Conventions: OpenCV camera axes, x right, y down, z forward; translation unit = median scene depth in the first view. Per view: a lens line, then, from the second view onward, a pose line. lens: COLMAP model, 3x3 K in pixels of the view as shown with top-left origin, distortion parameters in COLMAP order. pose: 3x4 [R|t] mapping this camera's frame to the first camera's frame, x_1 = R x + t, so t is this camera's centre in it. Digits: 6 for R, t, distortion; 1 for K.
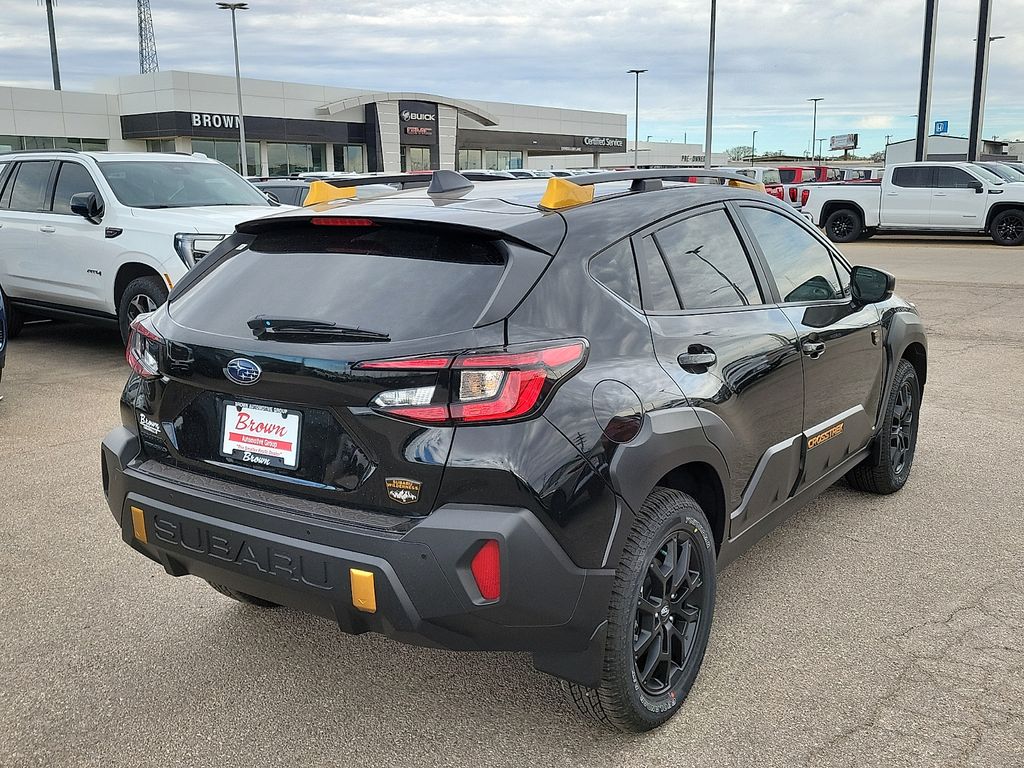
lens RADIAL K [[990.5, 0, 512.0], [0, 990.5, 384.0], [0, 0, 1]] dist [0.051020, -0.016218]
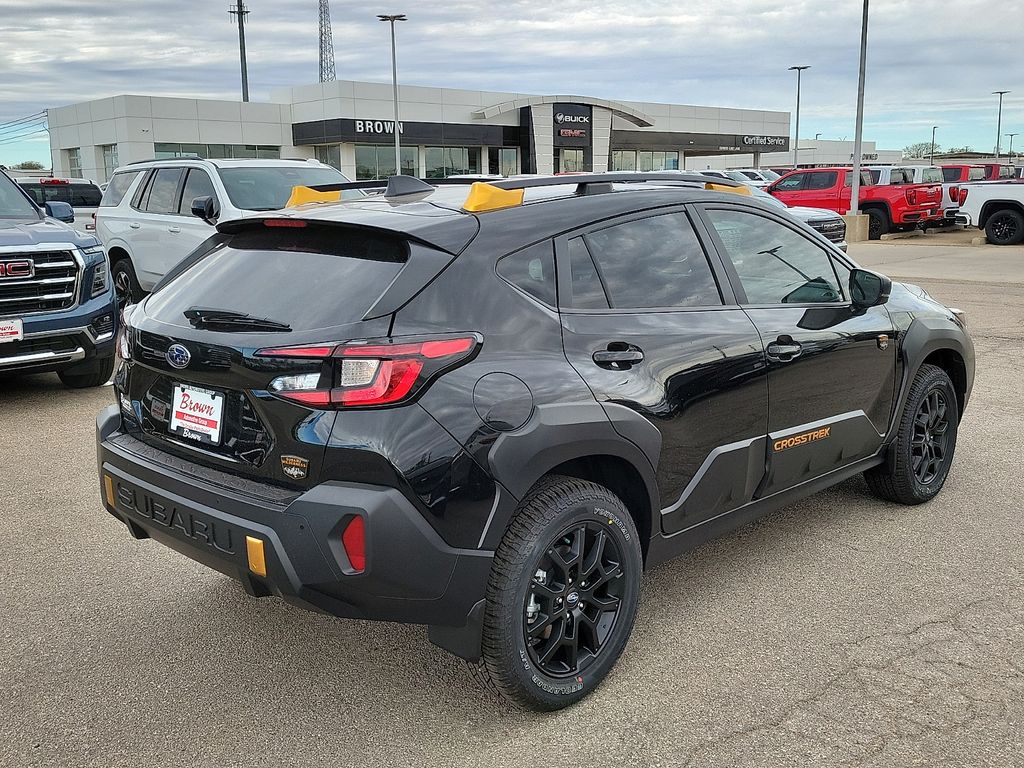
lens RADIAL K [[996.8, 0, 513.9], [0, 996.8, 367.0], [0, 0, 1]] dist [0.046276, 0.002319]
pose [[0.985479, 0.025915, -0.167810, 0.186236], [-0.029015, 0.999450, -0.016052, 0.004274], [0.167301, 0.020688, 0.985689, -0.031248]]
